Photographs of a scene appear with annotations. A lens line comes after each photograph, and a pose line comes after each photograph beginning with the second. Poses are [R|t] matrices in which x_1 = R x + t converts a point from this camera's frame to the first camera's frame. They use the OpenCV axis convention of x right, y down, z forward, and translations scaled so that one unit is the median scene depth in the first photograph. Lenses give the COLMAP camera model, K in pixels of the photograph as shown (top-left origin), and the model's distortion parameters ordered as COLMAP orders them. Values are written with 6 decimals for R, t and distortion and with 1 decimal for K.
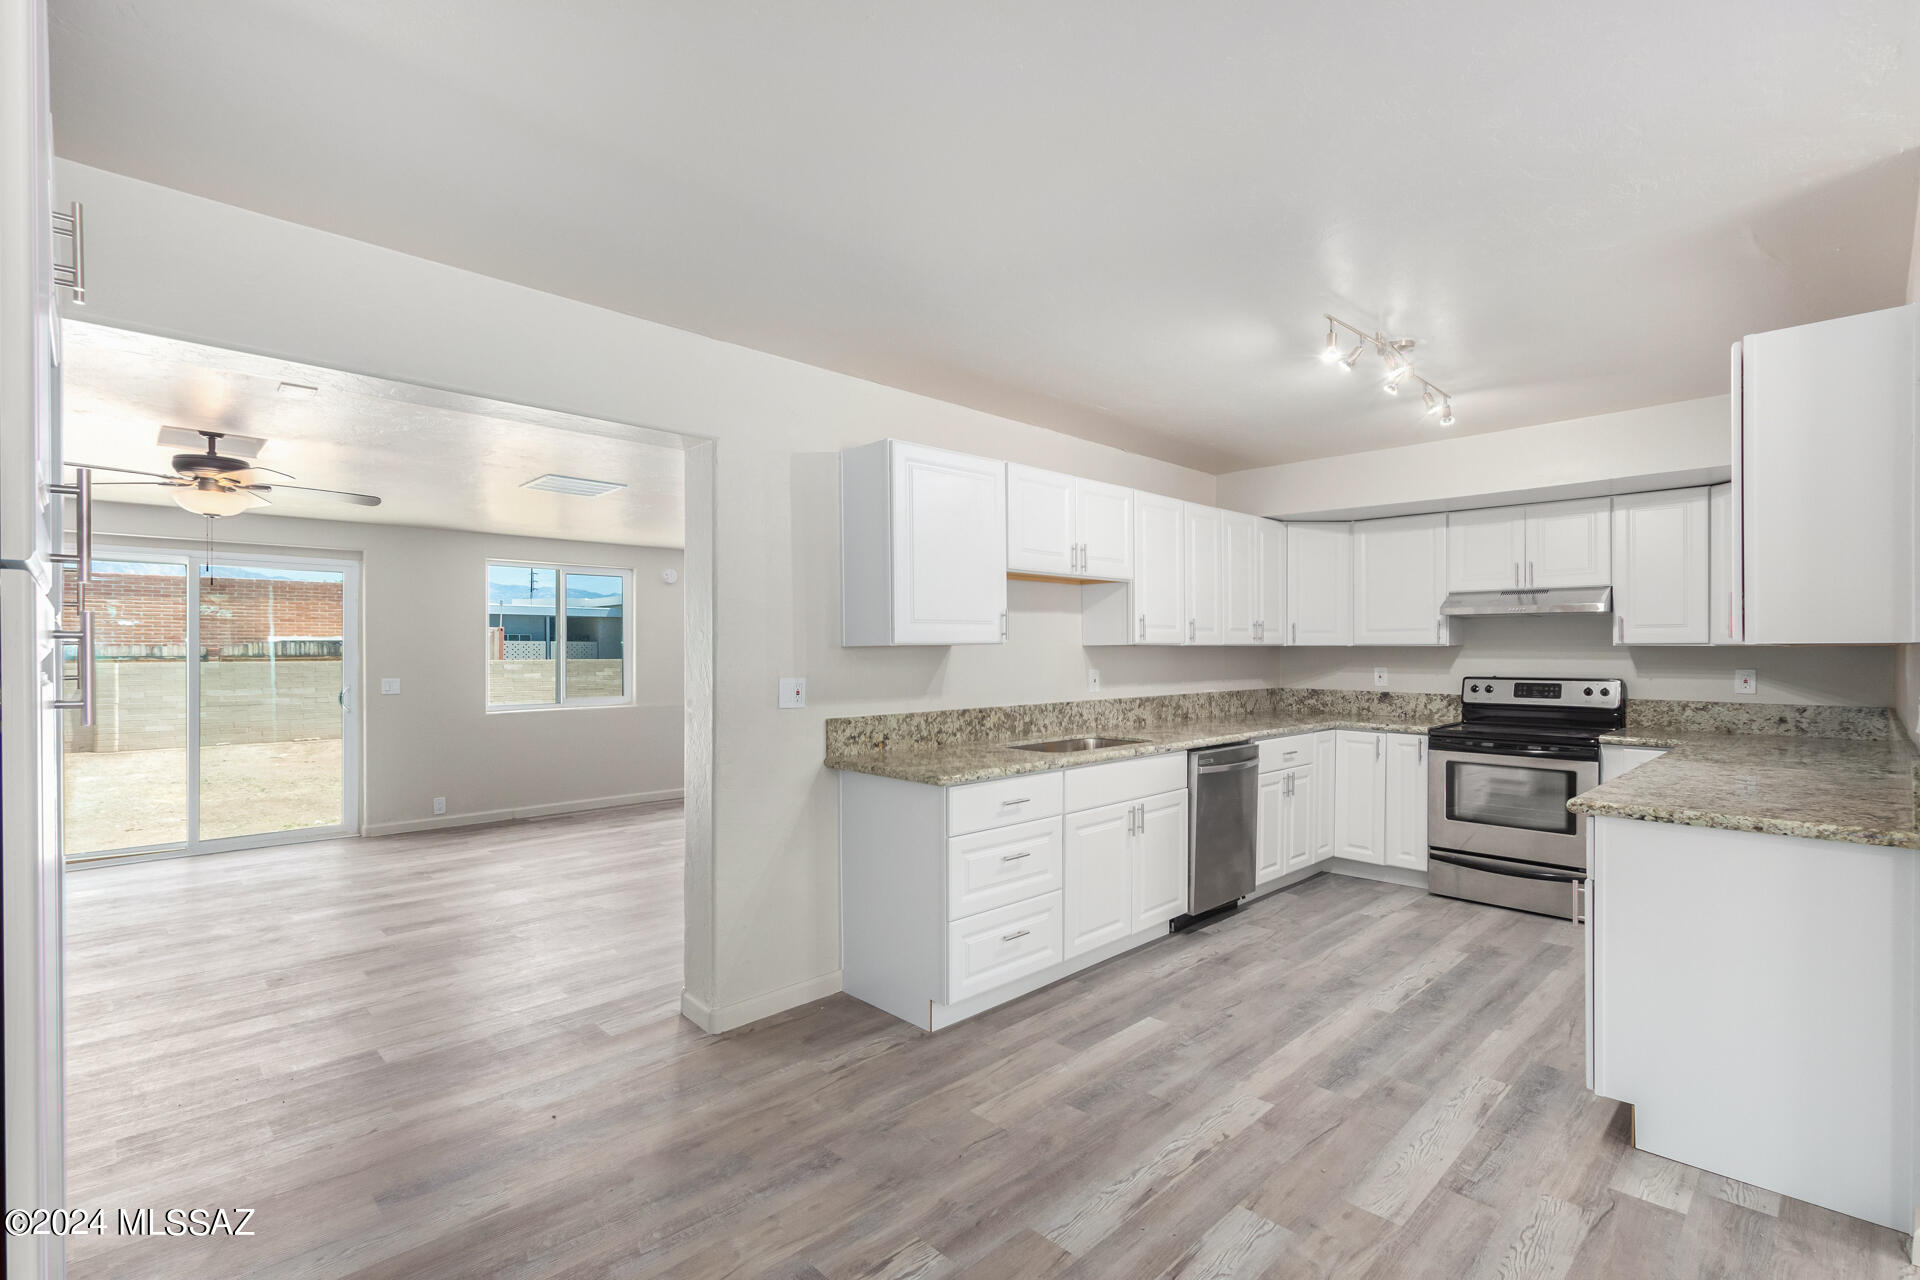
lens RADIAL K [[890.4, 0, 966.6], [0, 890.4, 656.8], [0, 0, 1]] dist [0.008051, -0.001403]
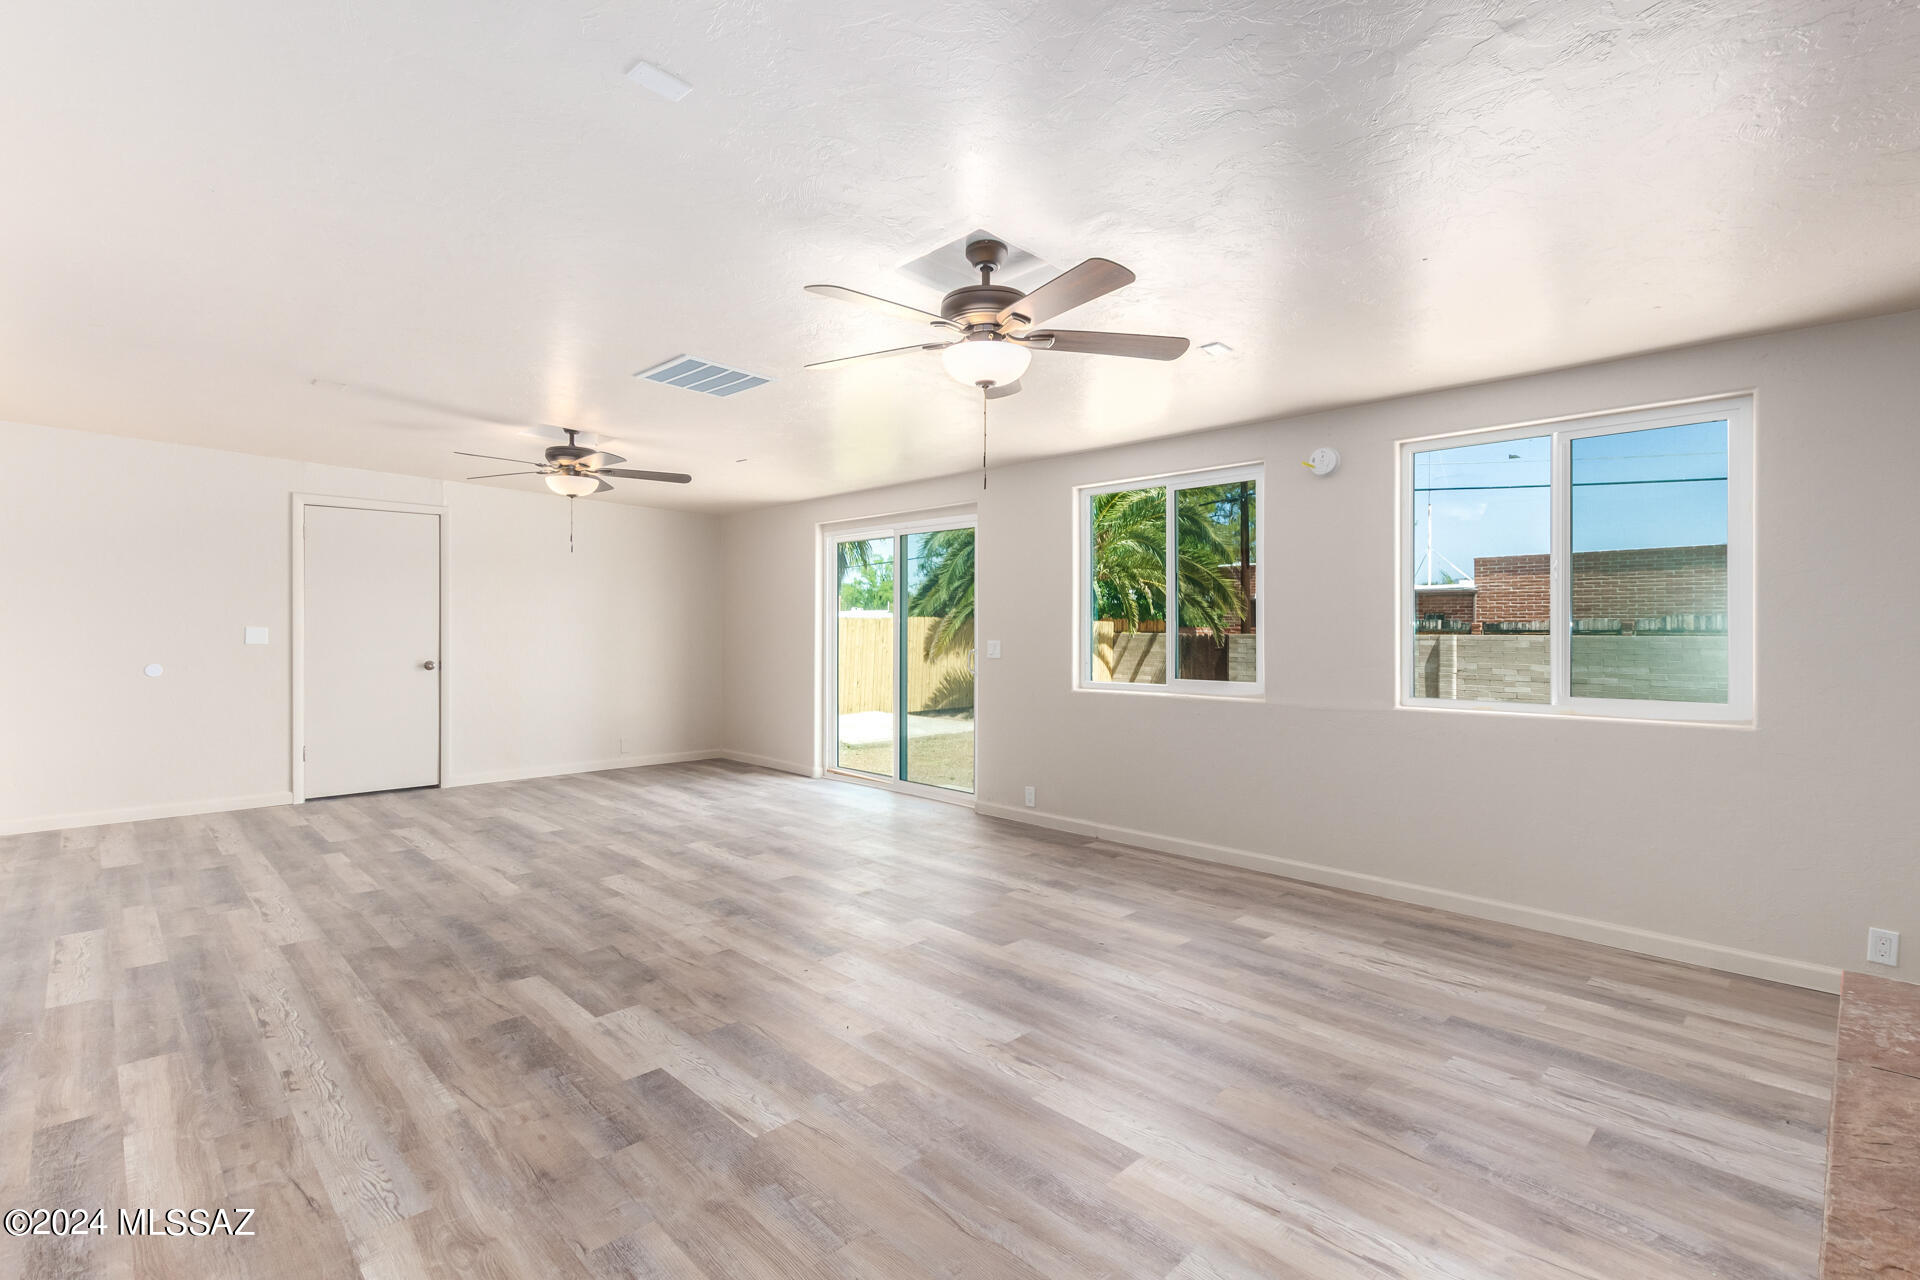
lens RADIAL K [[890.4, 0, 979.5], [0, 890.4, 624.9], [0, 0, 1]] dist [0.008051, -0.001403]
pose [[-0.002900, -0.007166, -0.999970, 0.358725], [-0.007945, 0.999943, -0.007143, 0.022683], [0.999964, 0.007924, -0.002957, 1.465858]]
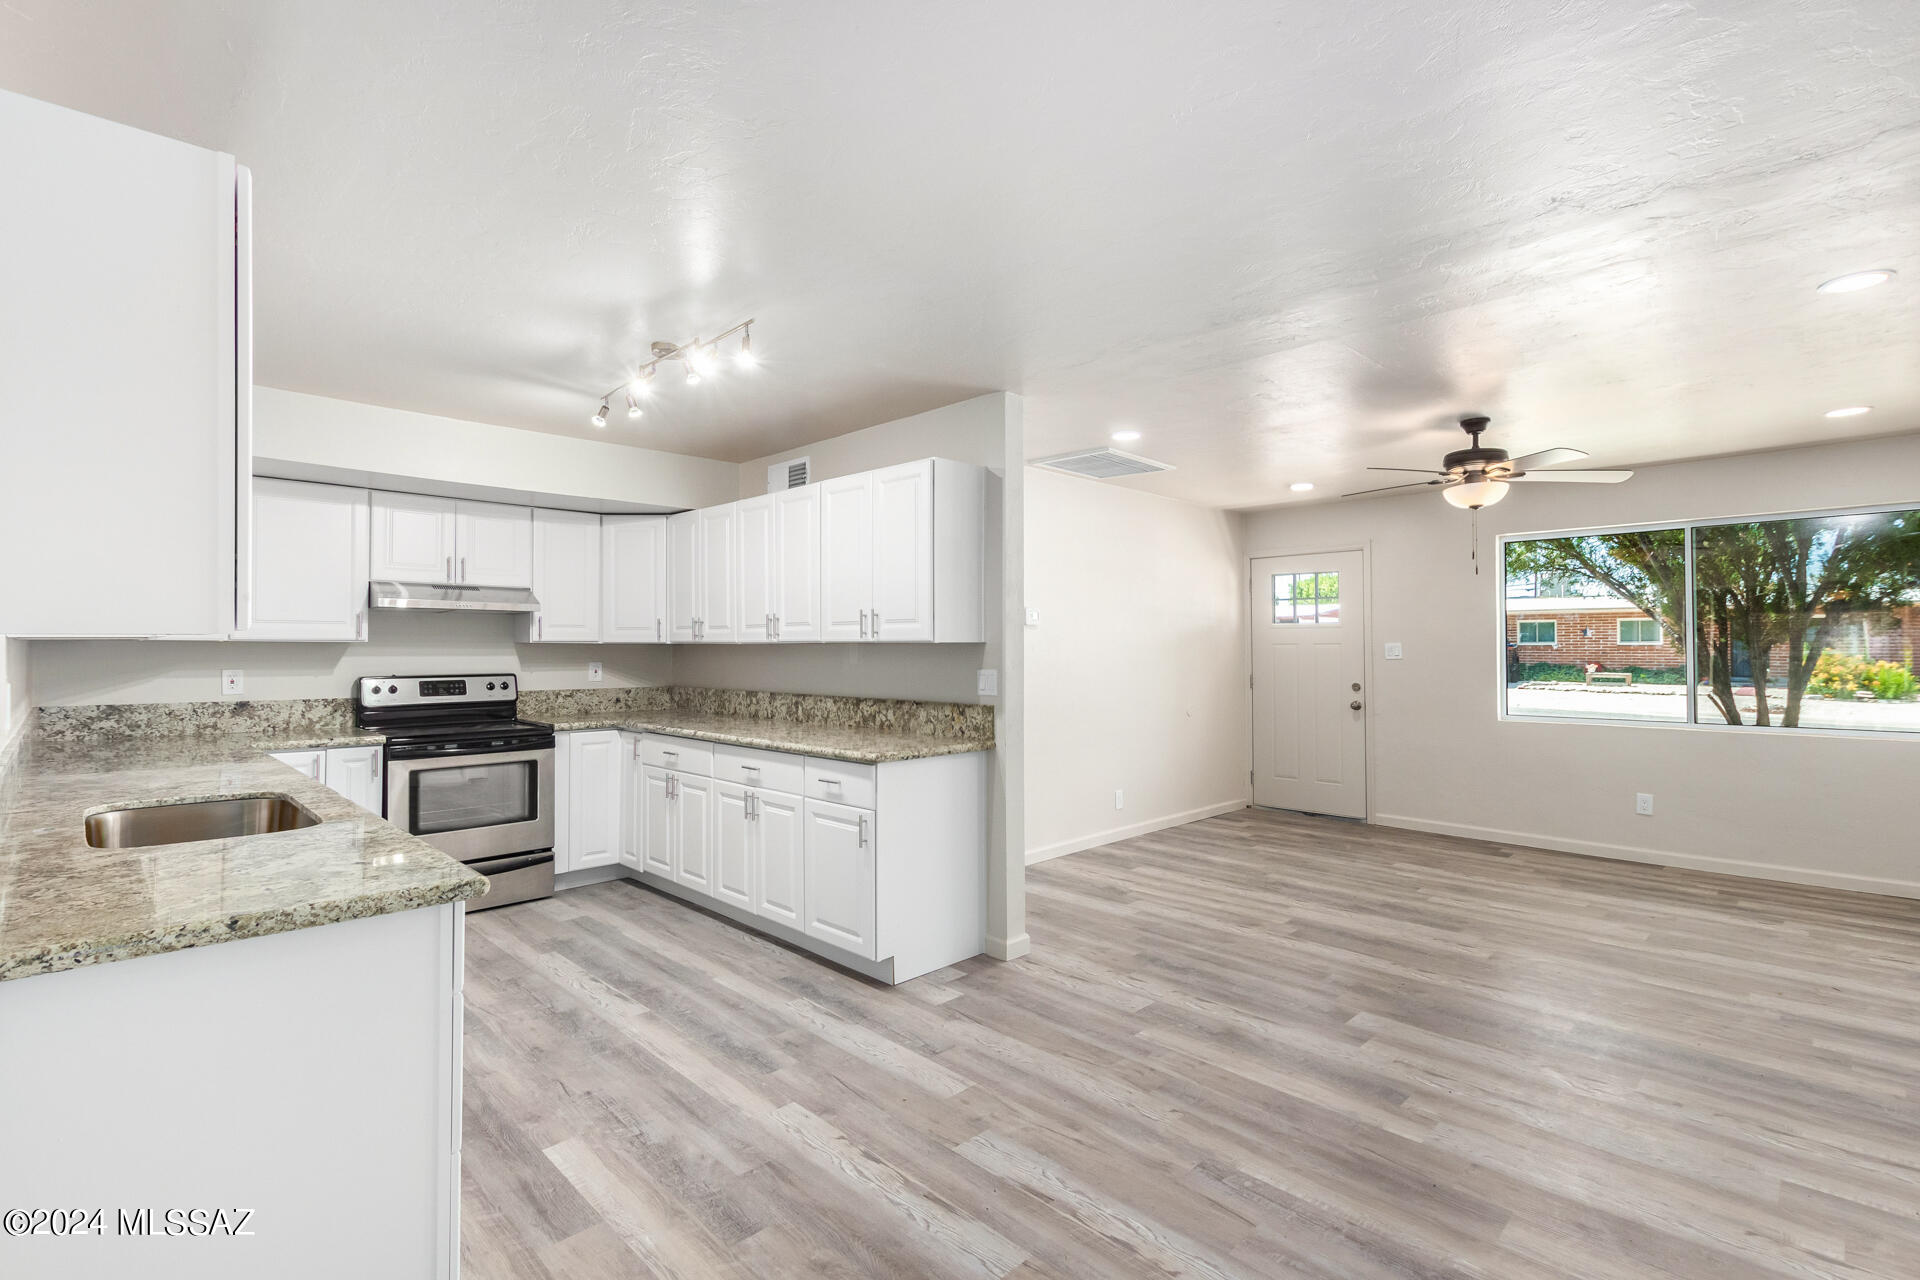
lens RADIAL K [[890.4, 0, 976.4], [0, 890.4, 638.4], [0, 0, 1]] dist [0.008051, -0.001403]
pose [[-0.012823, 0.008783, 0.999879, -0.398282], [0.009040, 0.999922, -0.008667, -0.003468], [-0.999877, 0.008928, -0.012902, 0.485202]]
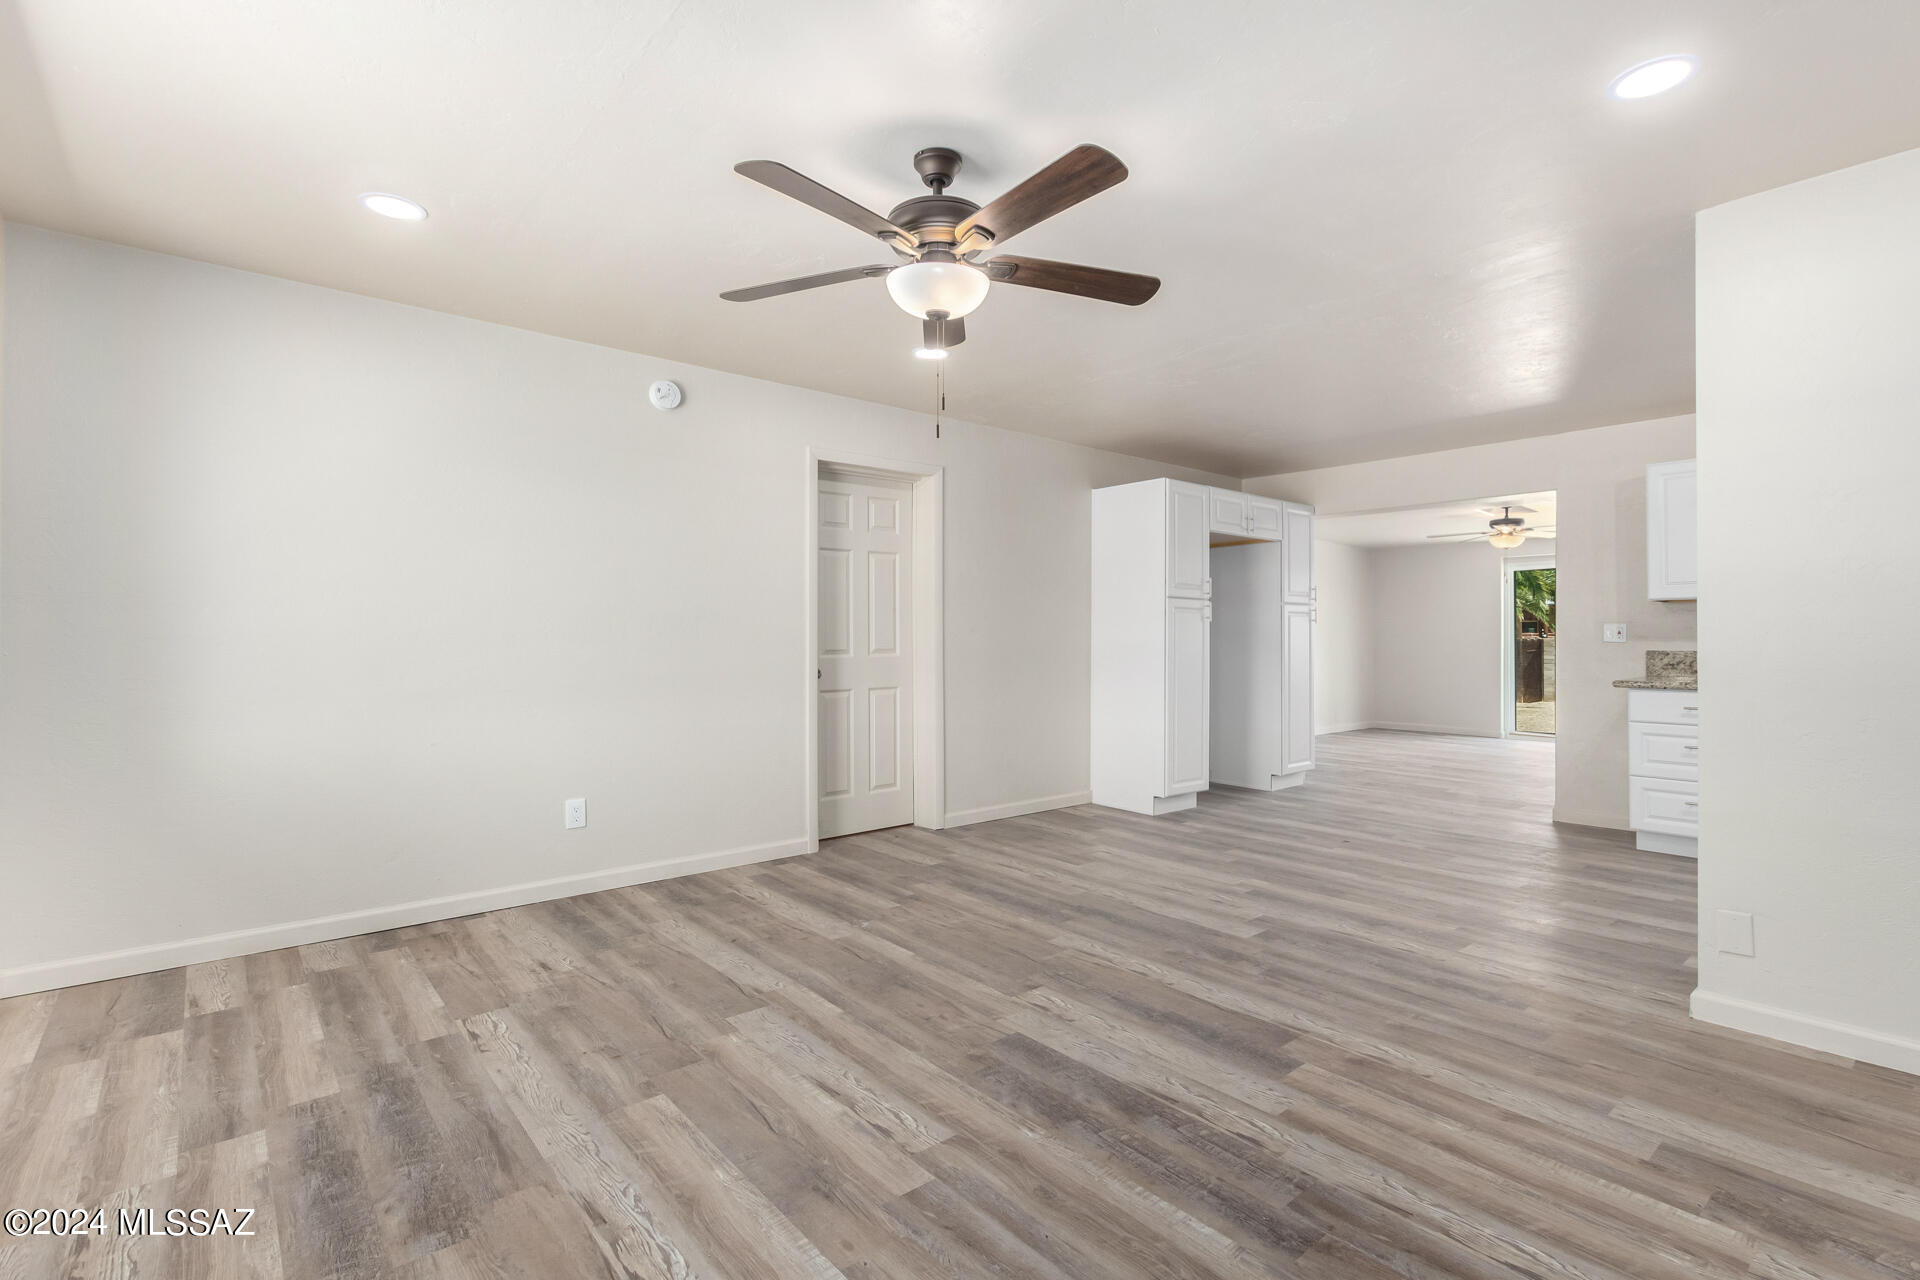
lens RADIAL K [[890.4, 0, 954.5], [0, 890.4, 632.9], [0, 0, 1]] dist [0.008051, -0.001403]
pose [[-0.091354, -0.004652, -0.995808, 1.147697], [-0.008136, 0.999959, -0.003925, 0.042602], [0.995785, 0.007744, -0.091388, -0.027770]]
